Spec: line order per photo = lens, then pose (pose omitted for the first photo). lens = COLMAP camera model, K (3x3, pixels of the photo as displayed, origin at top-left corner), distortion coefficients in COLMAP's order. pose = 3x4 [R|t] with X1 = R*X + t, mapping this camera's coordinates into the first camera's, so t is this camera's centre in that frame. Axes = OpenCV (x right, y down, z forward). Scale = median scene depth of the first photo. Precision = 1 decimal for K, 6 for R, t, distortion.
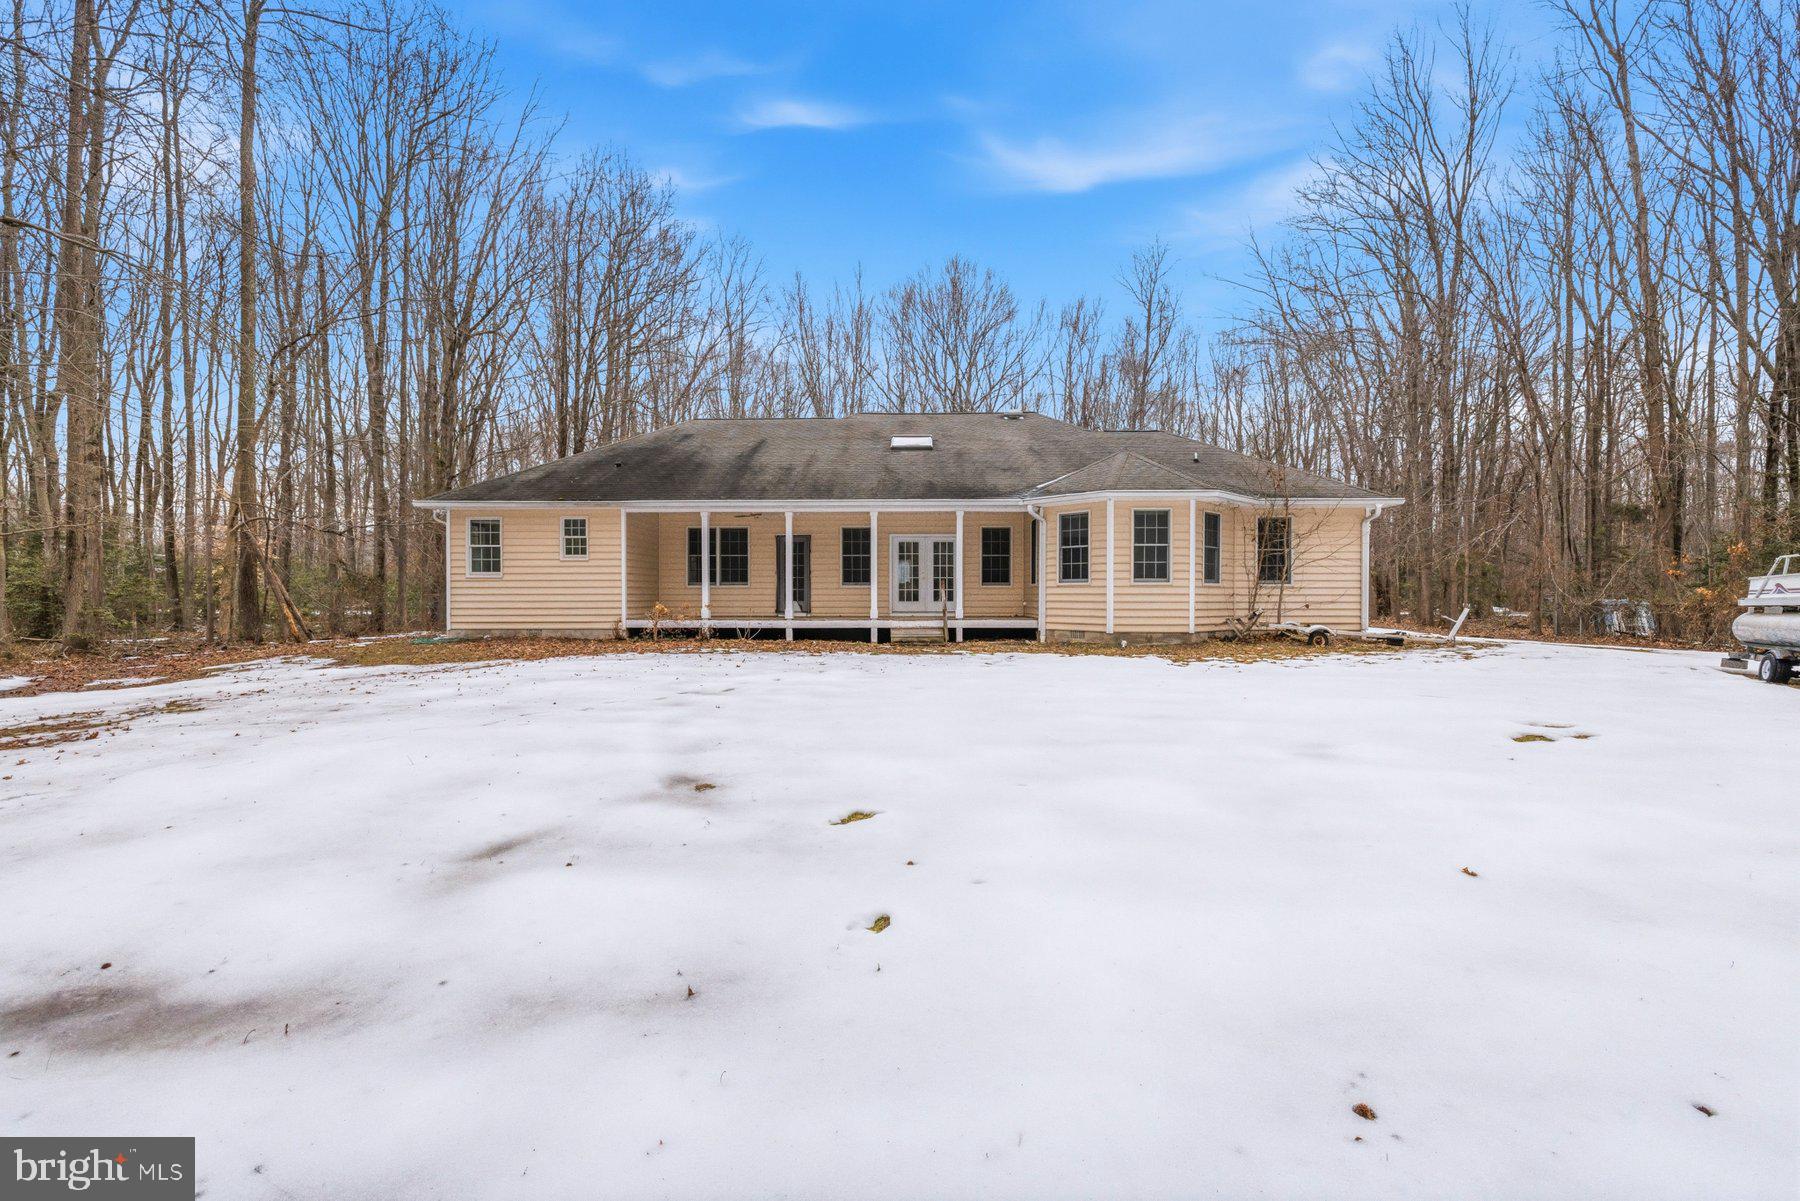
lens RADIAL K [[765.1, 0, 900.7], [0, 765.1, 599.7], [0, 0, 1]] dist [0.000347, 0.000350]
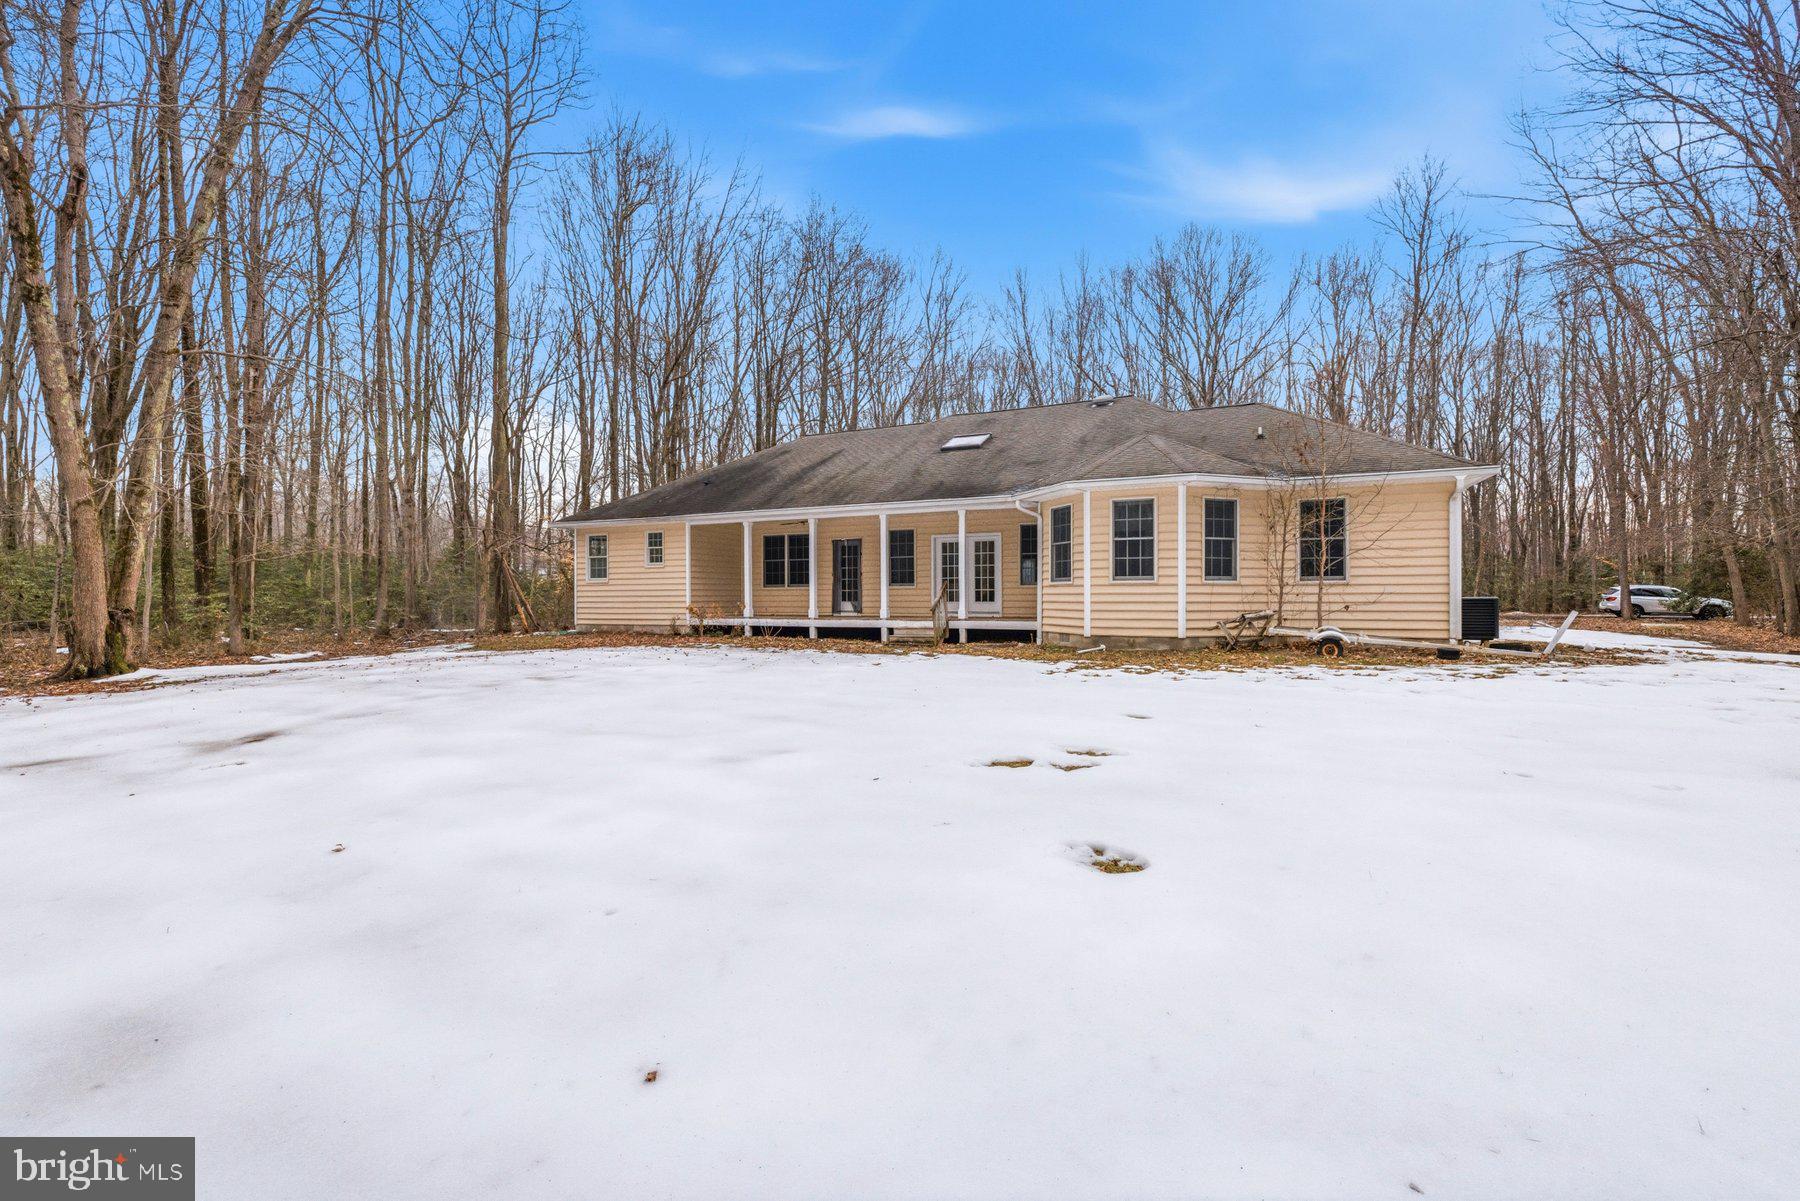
lens RADIAL K [[765.1, 0, 898.5], [0, 765.1, 600.4], [0, 0, 1]] dist [0.000347, 0.000350]
pose [[0.916384, -0.000977, -0.400298, 0.399308], [0.001294, 0.999999, 0.000521, -0.000224], [0.400298, -0.000995, 0.916385, 0.063342]]
